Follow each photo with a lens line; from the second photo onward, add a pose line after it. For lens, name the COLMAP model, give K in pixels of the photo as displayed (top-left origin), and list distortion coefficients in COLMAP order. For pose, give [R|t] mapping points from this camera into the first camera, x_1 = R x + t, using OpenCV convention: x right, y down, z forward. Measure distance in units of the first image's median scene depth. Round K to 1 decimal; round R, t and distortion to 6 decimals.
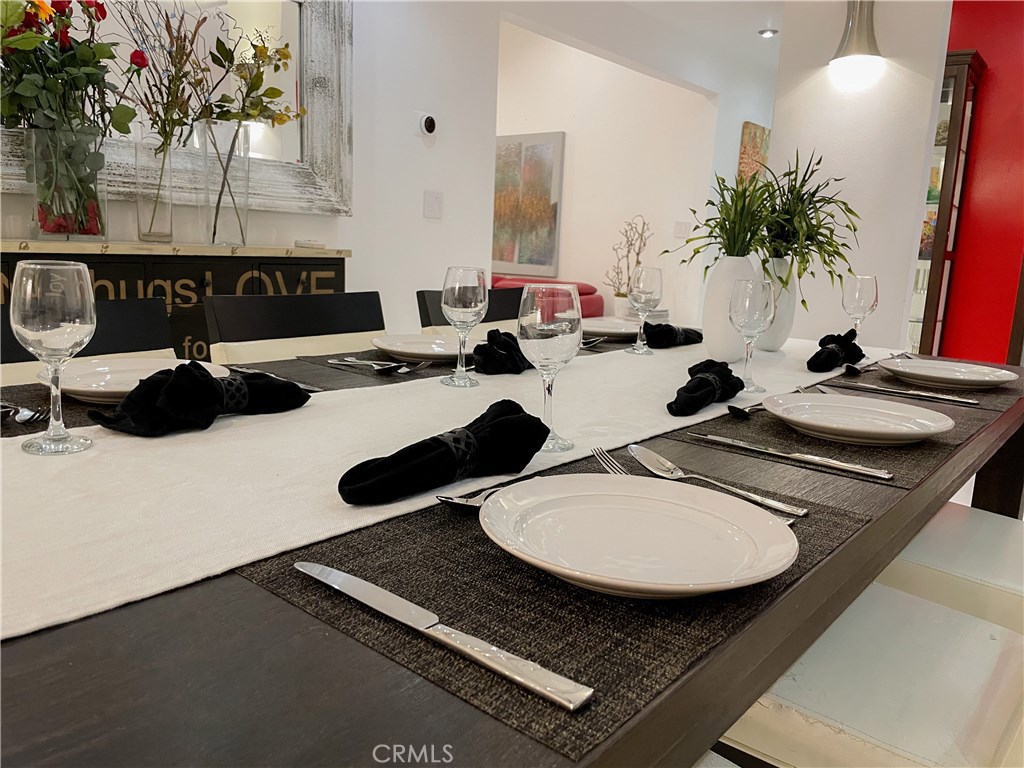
lens RADIAL K [[775.0, 0, 512.0], [0, 775.0, 384.0], [0, 0, 1]] dist [0.007190, 0.002077]
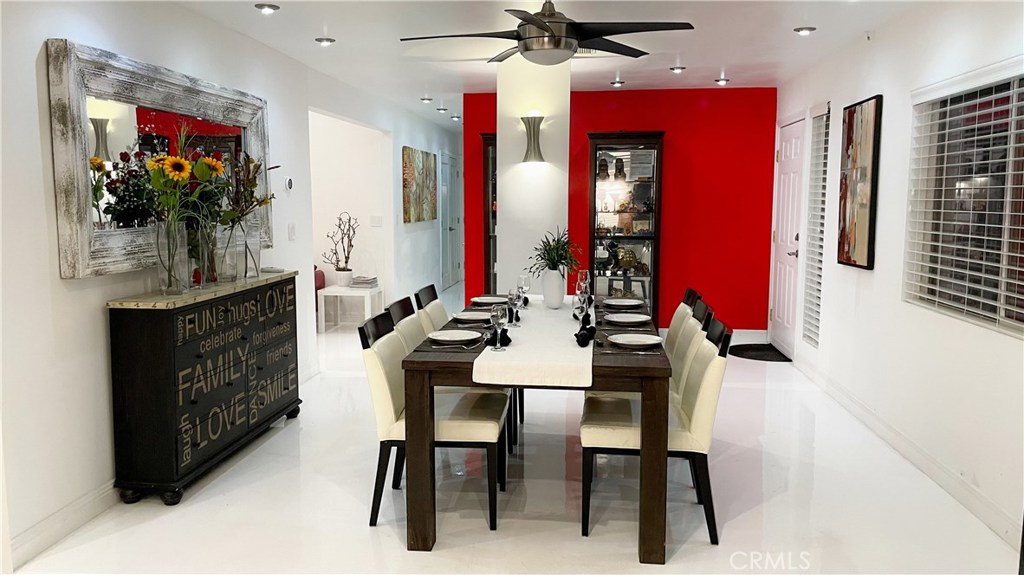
lens RADIAL K [[770.6, 0, 512.0], [0, 770.6, 287.5], [0, 0, 1]] dist [-0.000794, -0.000097]
pose [[0.828791, -0.111590, 0.548318, -0.394540], [0.138707, 0.990300, -0.008119, -0.030262], [-0.542094, 0.082785, 0.836230, -0.351956]]
